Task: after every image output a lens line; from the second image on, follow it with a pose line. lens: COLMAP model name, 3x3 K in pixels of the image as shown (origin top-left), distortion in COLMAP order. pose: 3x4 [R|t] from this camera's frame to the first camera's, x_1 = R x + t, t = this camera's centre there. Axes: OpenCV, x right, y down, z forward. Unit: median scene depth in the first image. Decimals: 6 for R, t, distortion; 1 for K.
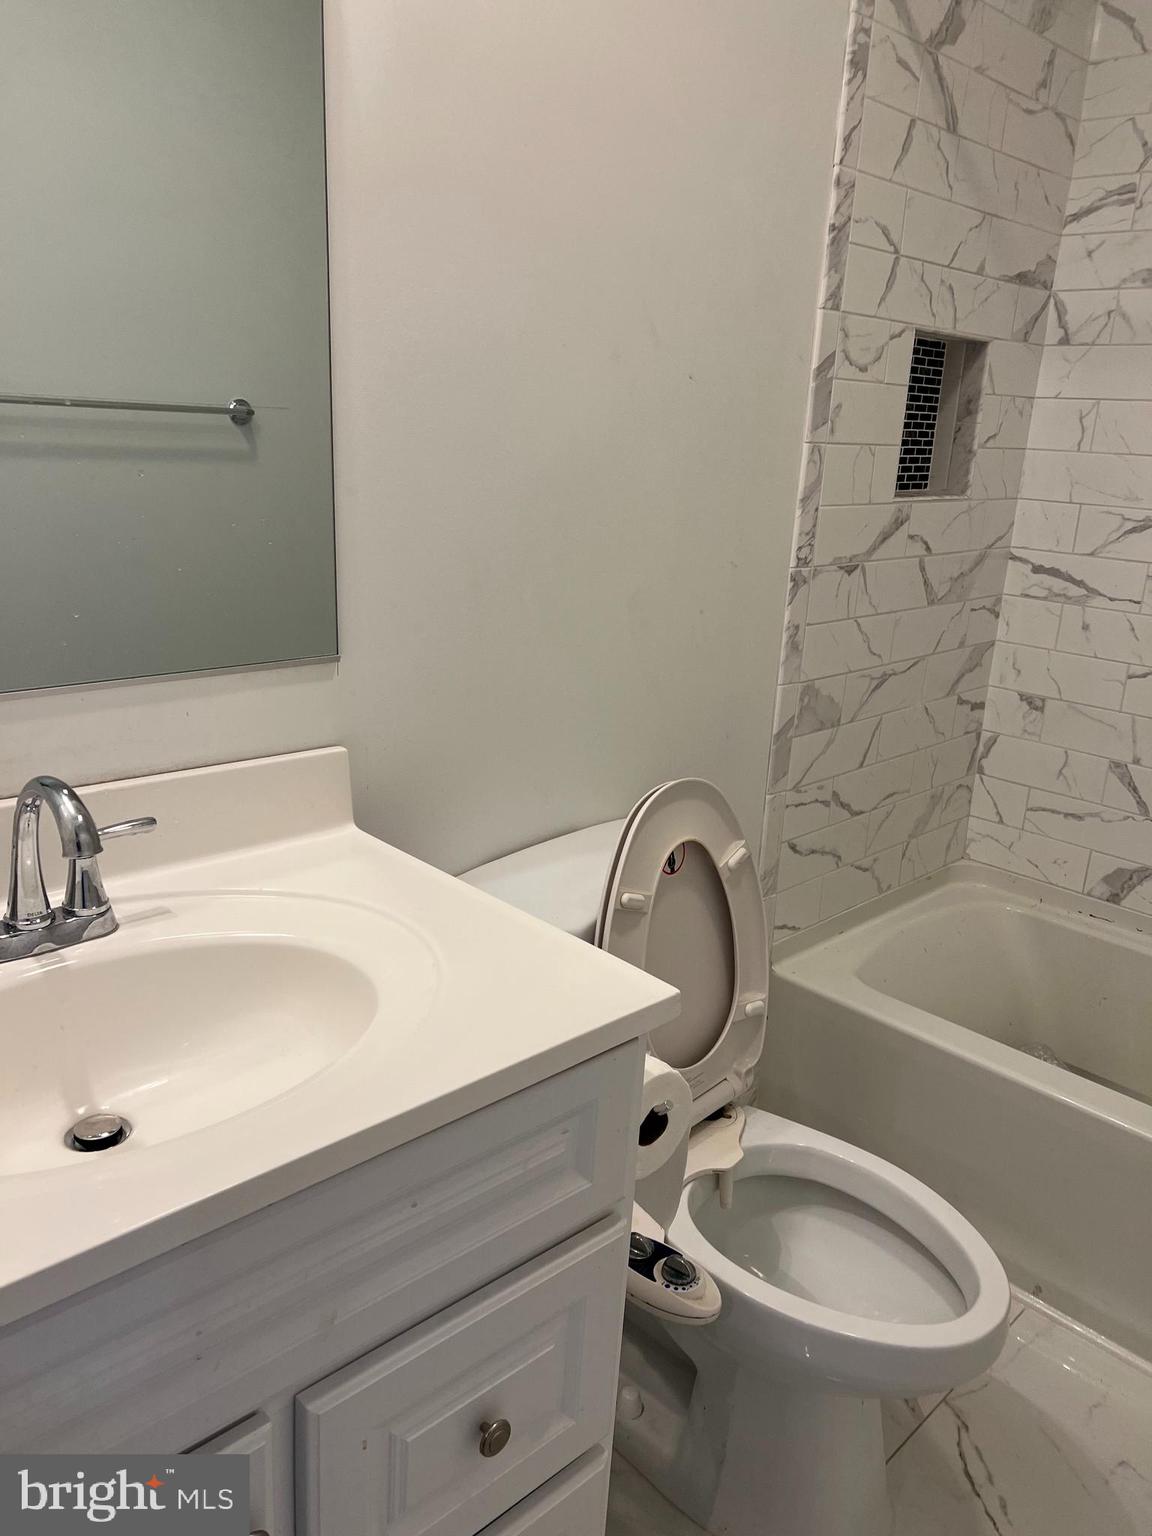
lens RADIAL K [[1168.0, 0, 591.3], [0, 1168.0, 764.6], [0, 0, 1]] dist [0.066522, -0.067003]
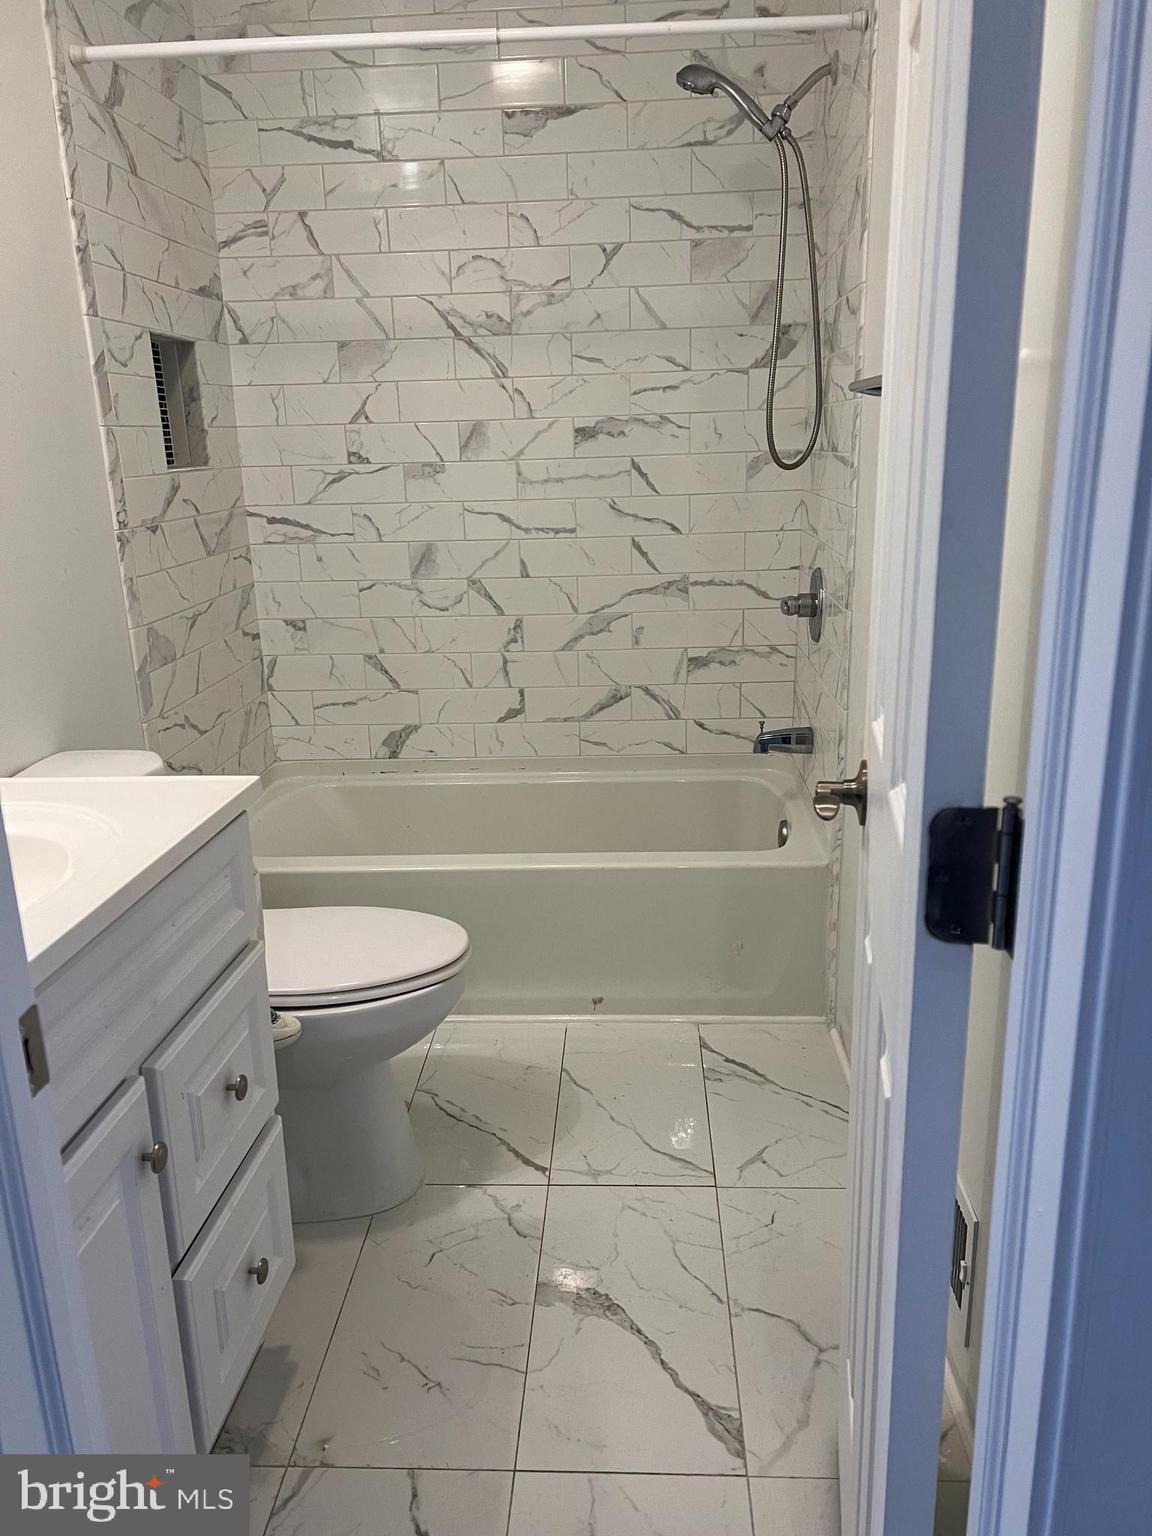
lens RADIAL K [[1153.0, 0, 578.3], [0, 1153.0, 789.3], [0, 0, 1]] dist [0.041239, -0.049186]
pose [[0.745106, -0.265251, 0.611930, -0.237370], [0.255474, 0.961042, 0.105505, 0.071985], [-0.616076, 0.077720, 0.783843, -0.178702]]
